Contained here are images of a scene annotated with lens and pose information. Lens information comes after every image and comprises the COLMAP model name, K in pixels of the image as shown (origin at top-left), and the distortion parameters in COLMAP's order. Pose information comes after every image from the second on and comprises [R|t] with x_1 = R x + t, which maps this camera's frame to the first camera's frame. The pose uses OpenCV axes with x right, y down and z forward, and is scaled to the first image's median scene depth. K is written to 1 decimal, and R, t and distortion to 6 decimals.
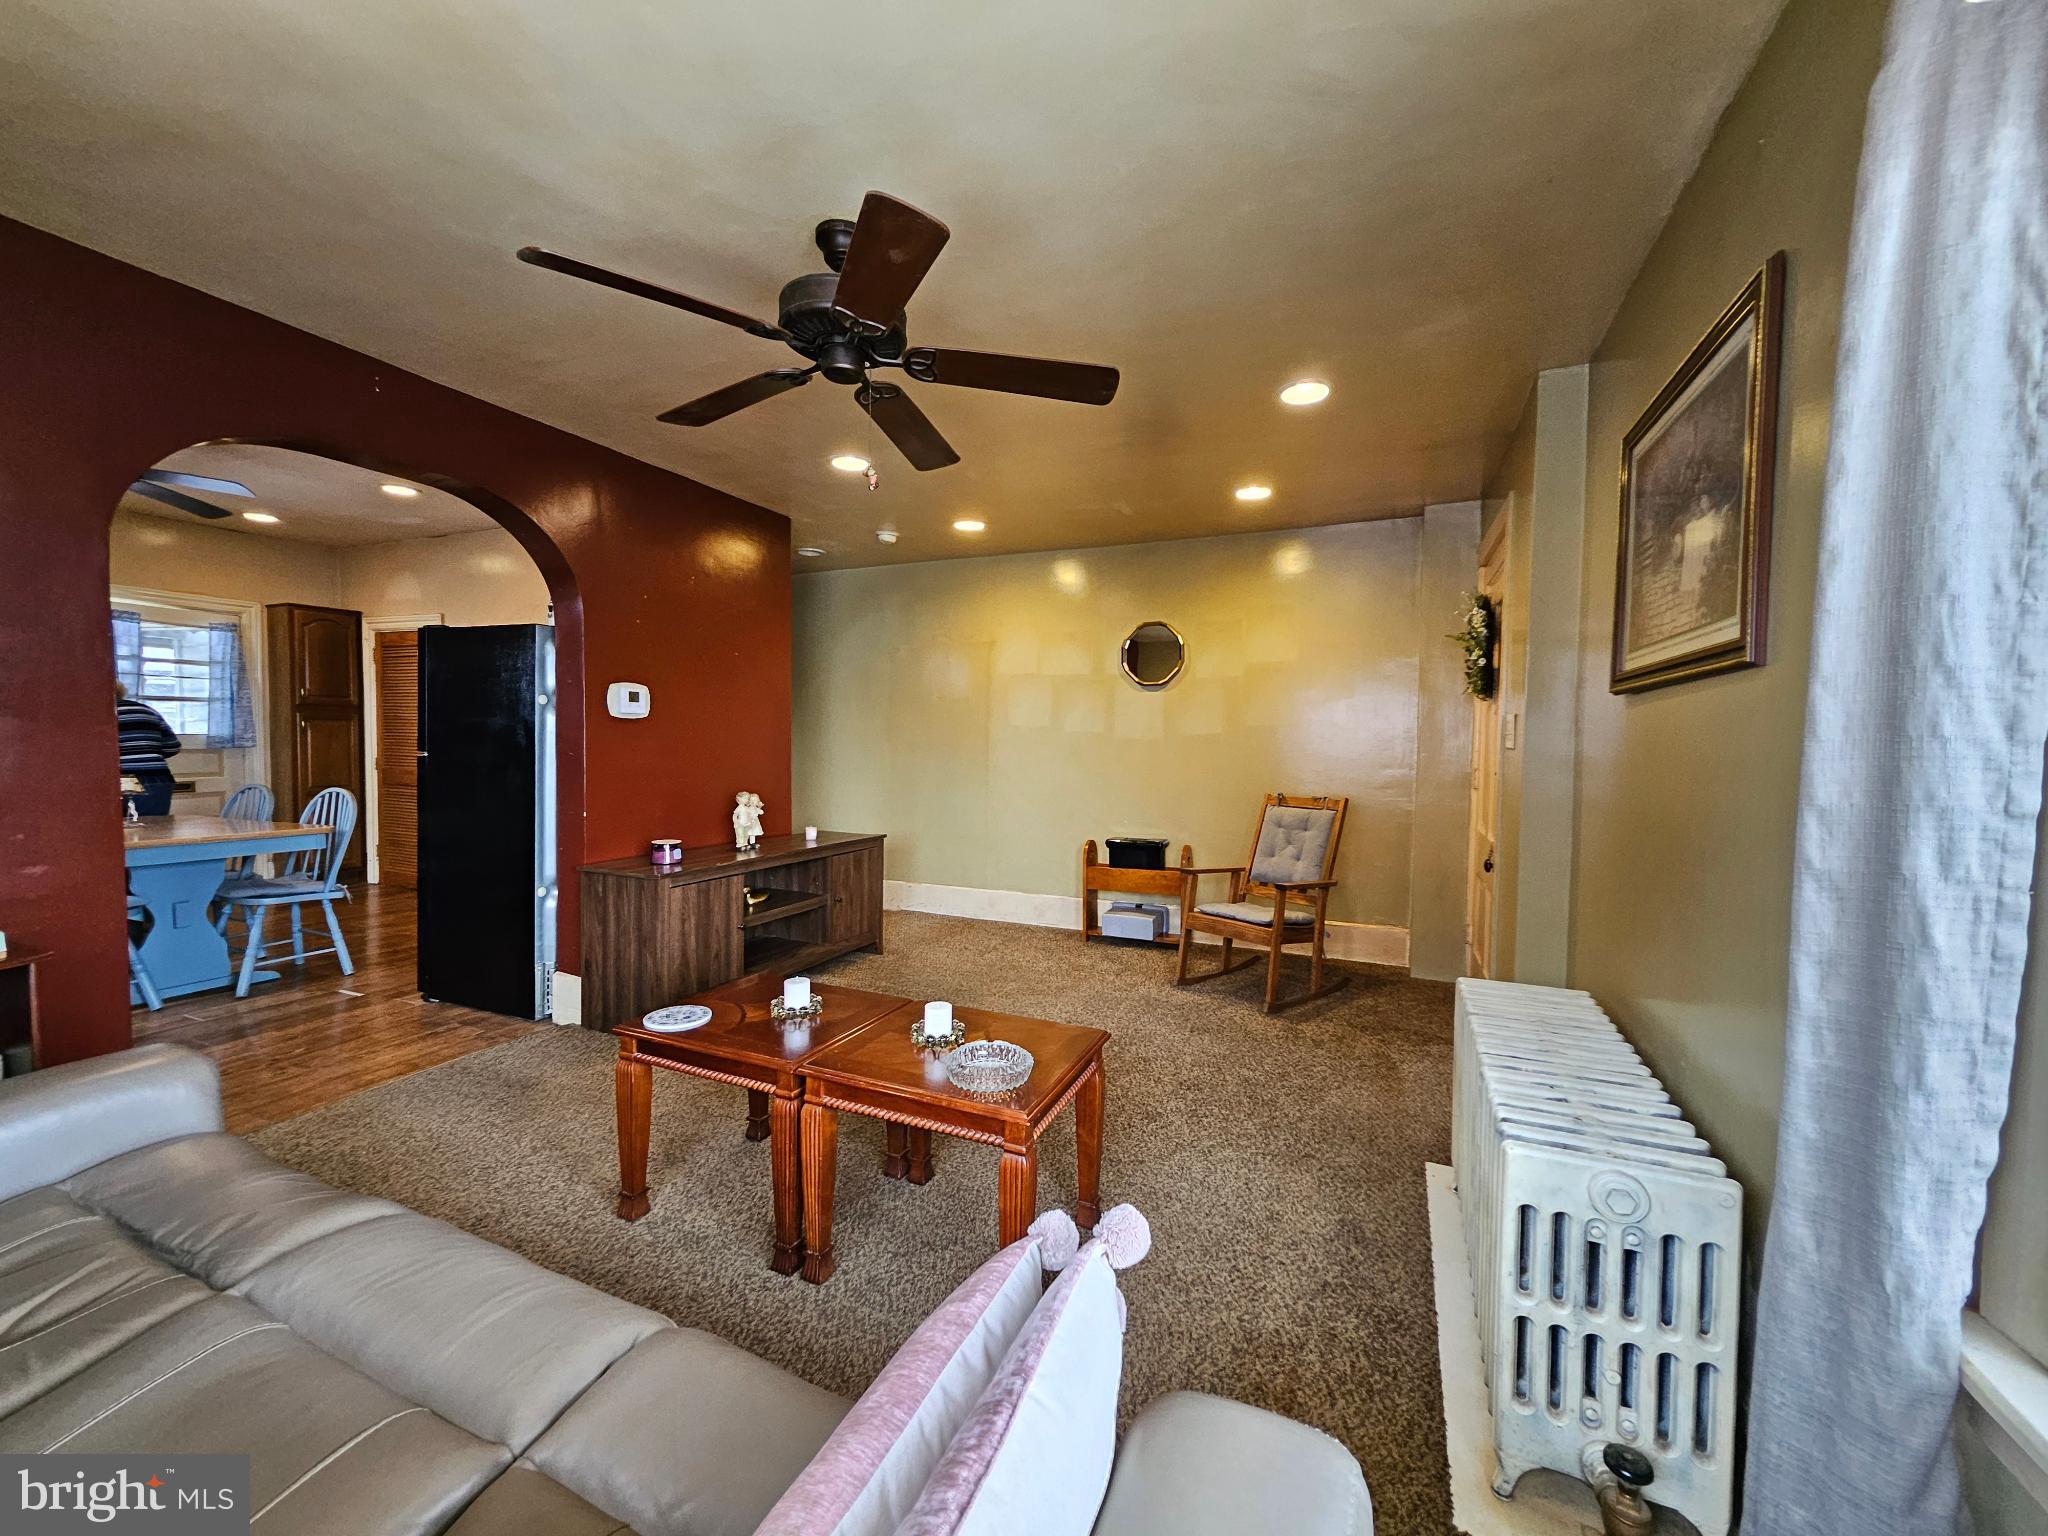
lens RADIAL K [[794.0, 0, 1030.0], [0, 794.0, 775.7], [0, 0, 1]] dist [0.010152, -0.005899]
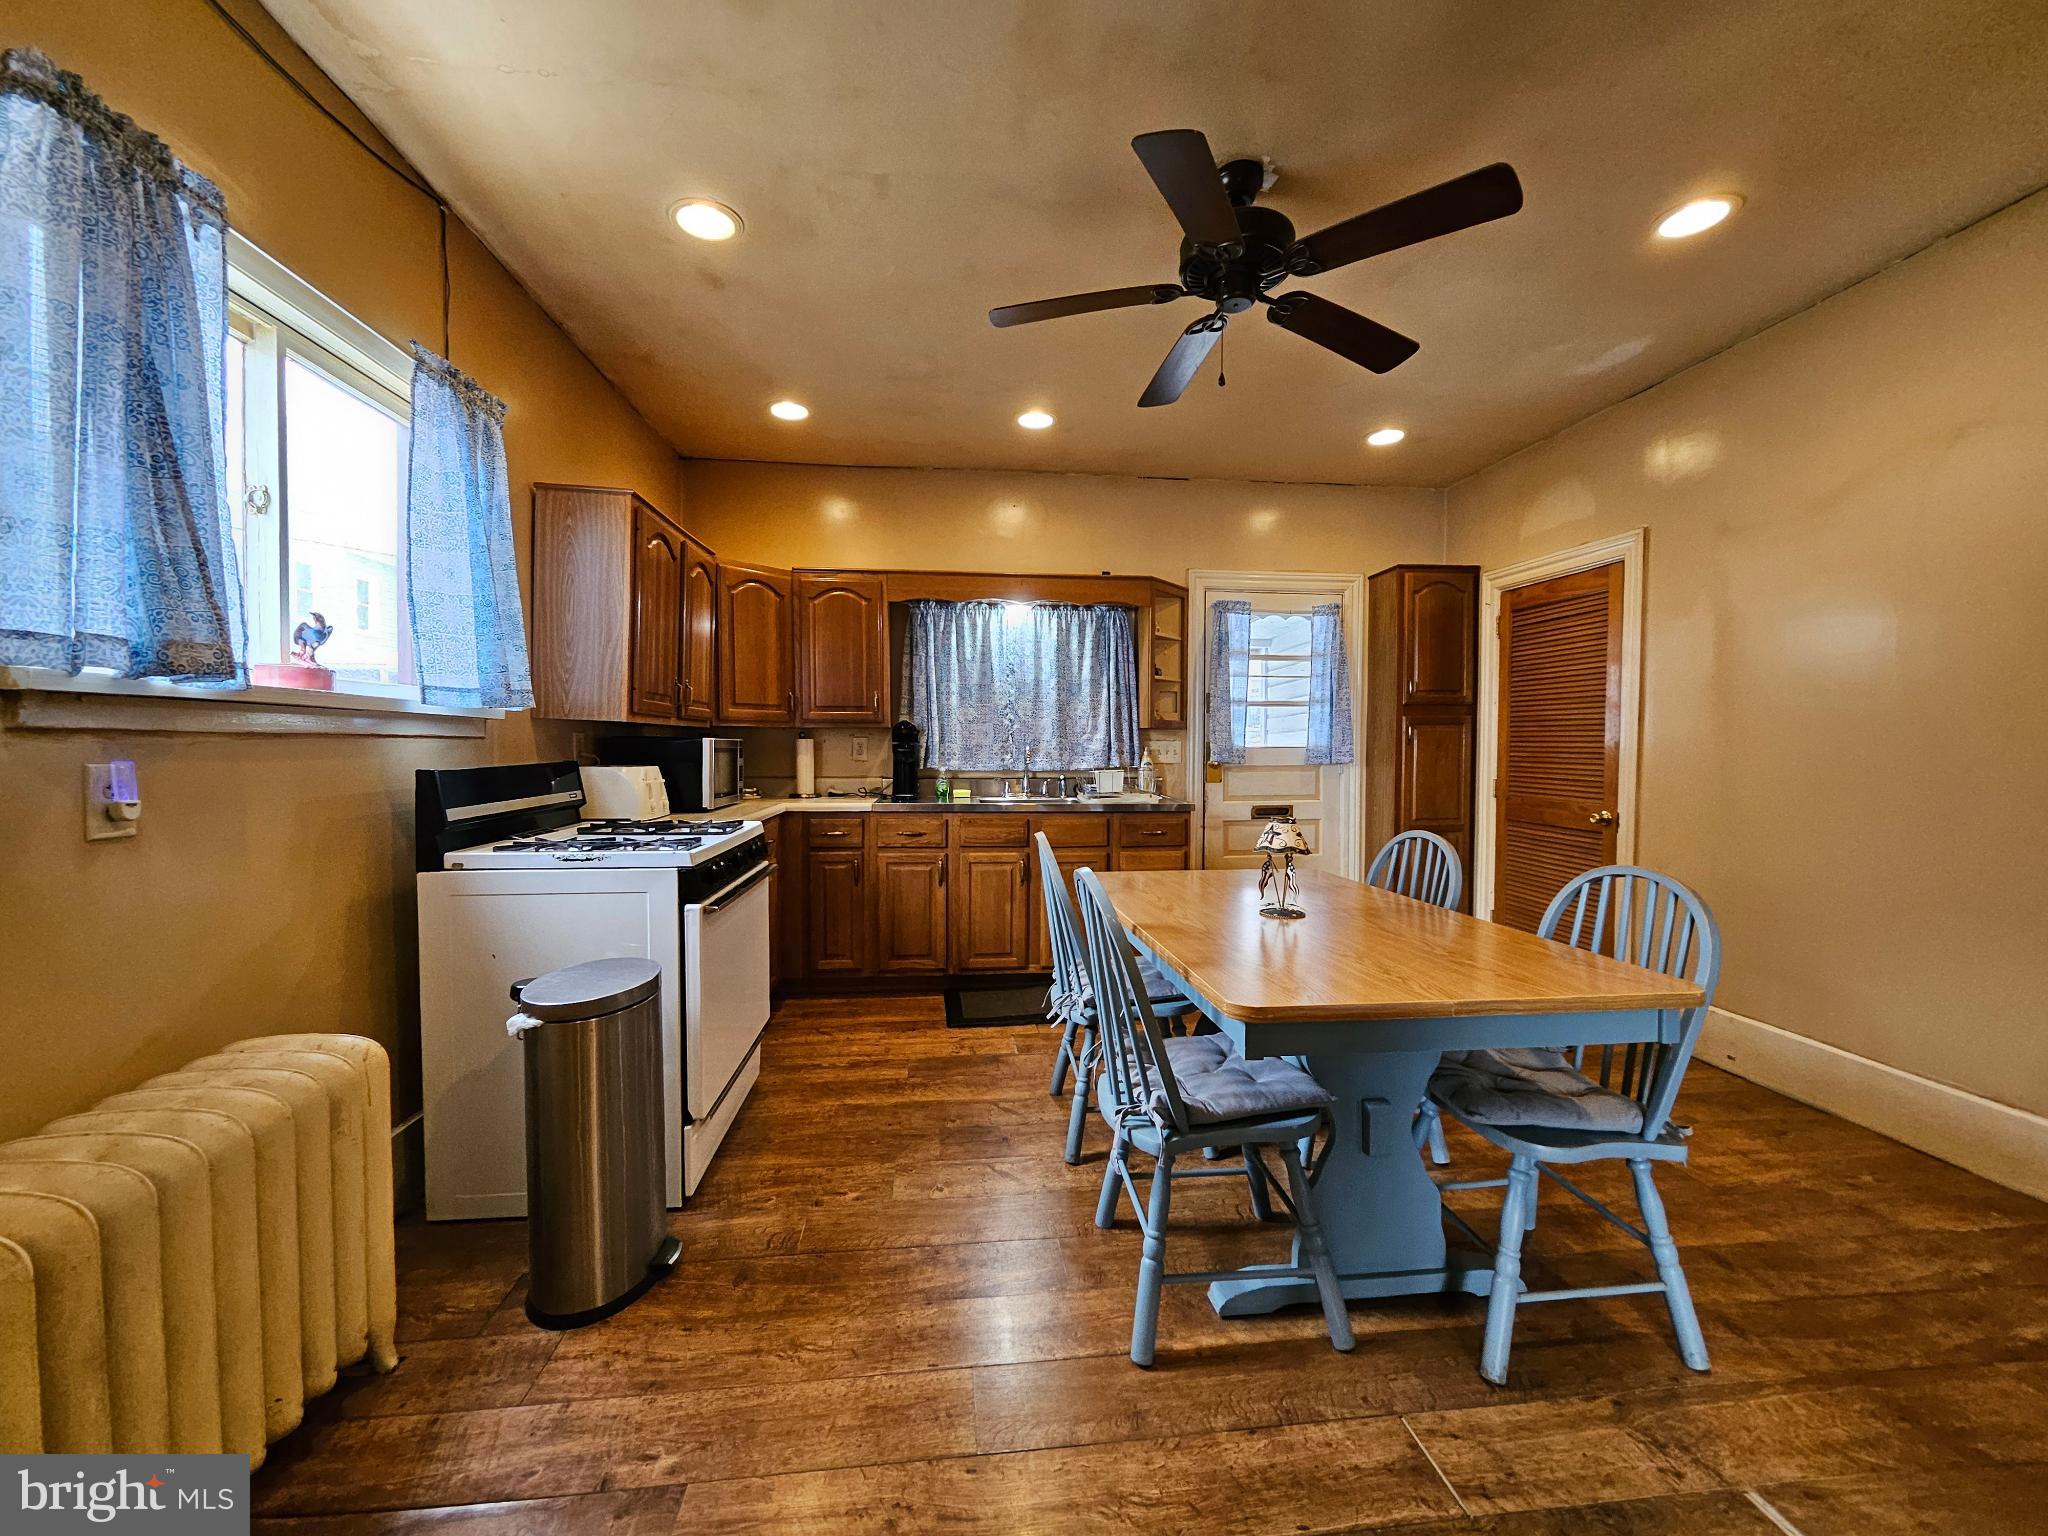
lens RADIAL K [[794.0, 0, 1030.0], [0, 794.0, 775.7], [0, 0, 1]] dist [0.010152, -0.005899]
pose [[0.496919, 0.023963, -0.867466, -0.463554], [-0.033935, 0.999391, 0.008168, -0.019661], [0.867133, 0.025379, 0.497429, 0.353664]]
